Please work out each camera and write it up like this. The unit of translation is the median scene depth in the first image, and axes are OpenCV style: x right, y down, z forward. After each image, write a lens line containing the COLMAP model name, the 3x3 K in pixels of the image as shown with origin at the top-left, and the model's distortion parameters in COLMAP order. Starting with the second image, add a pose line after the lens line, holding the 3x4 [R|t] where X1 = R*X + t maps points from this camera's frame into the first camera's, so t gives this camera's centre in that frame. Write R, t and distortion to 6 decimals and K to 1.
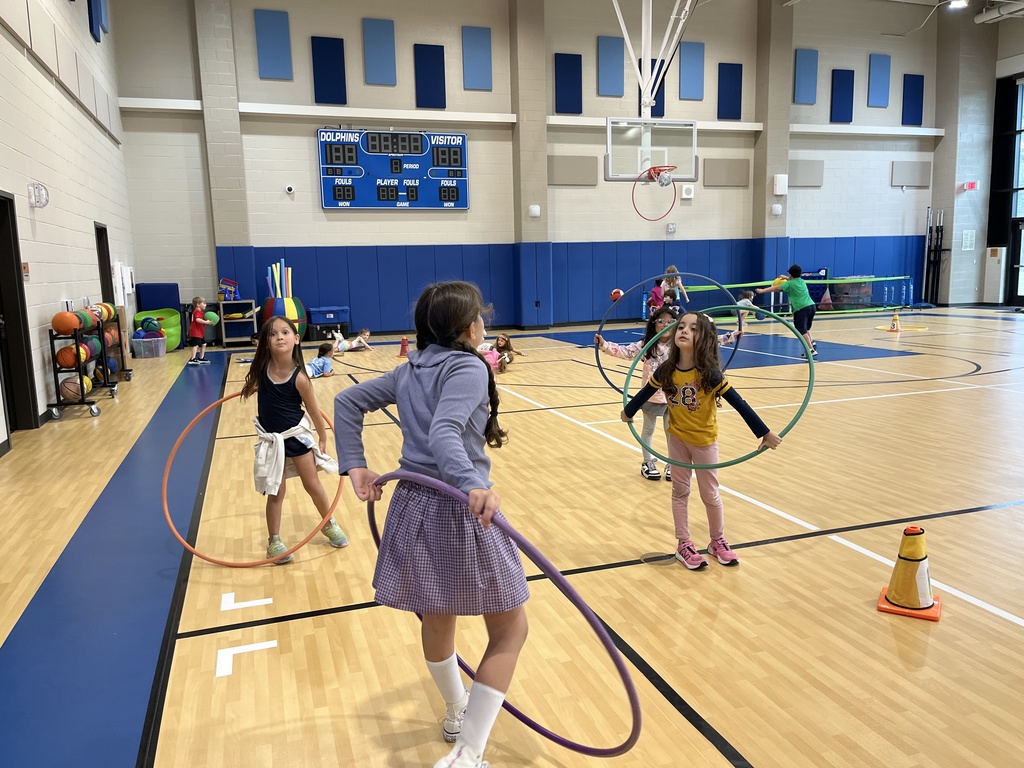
lens RADIAL K [[782.4, 0, 510.7], [0, 782.4, 384.0], [0, 0, 1]] dist [0.047757, -0.062398]
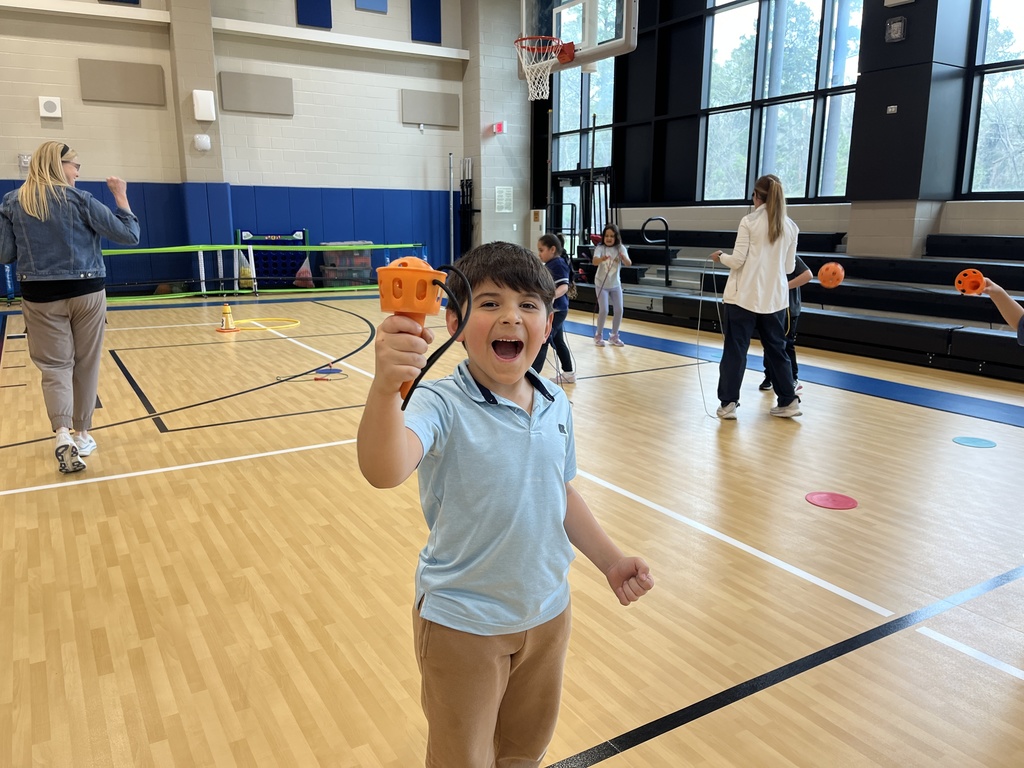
lens RADIAL K [[782.4, 0, 495.4], [0, 782.4, 389.3], [0, 0, 1]] dist [0.047757, -0.062398]
pose [[0.976226, -0.019128, 0.215908, 0.408025], [0.006789, 0.998308, 0.057744, -0.038621], [-0.216648, -0.054905, 0.974705, 0.232808]]
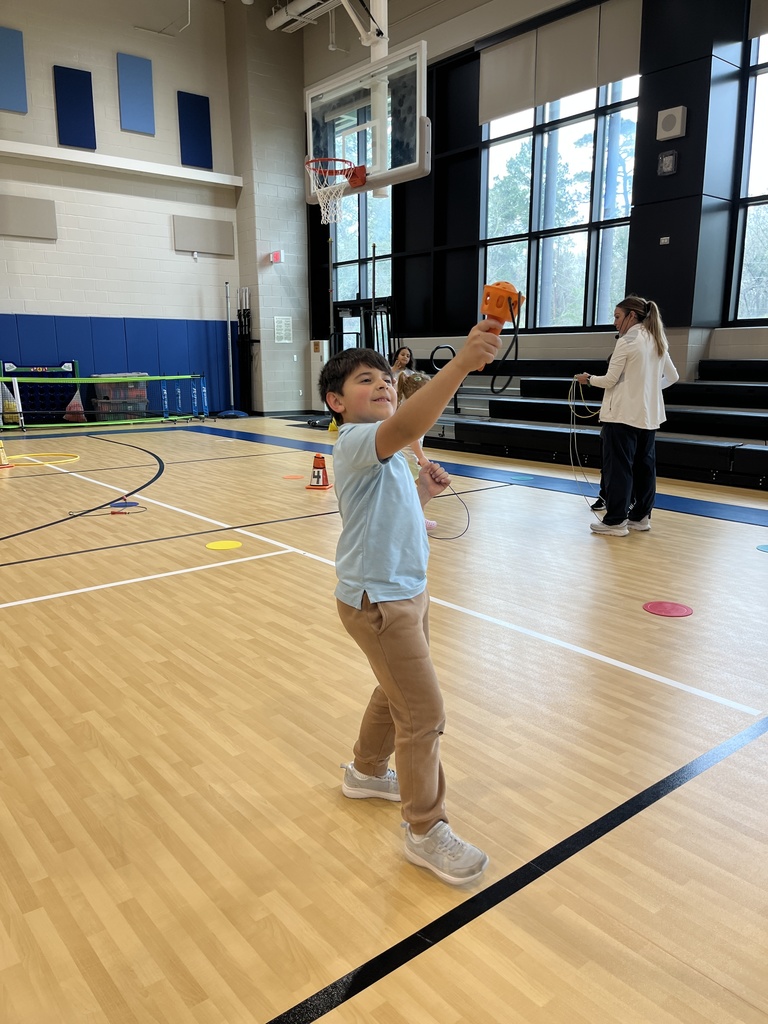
lens RADIAL K [[782.4, 0, 374.3], [0, 782.4, 522.9], [0, 0, 1]] dist [0.047757, -0.062398]
pose [[0.935517, -0.051150, 0.349561, 0.393295], [0.033077, 0.997798, 0.057481, -0.034806], [-0.351731, -0.042212, 0.935149, 0.245013]]
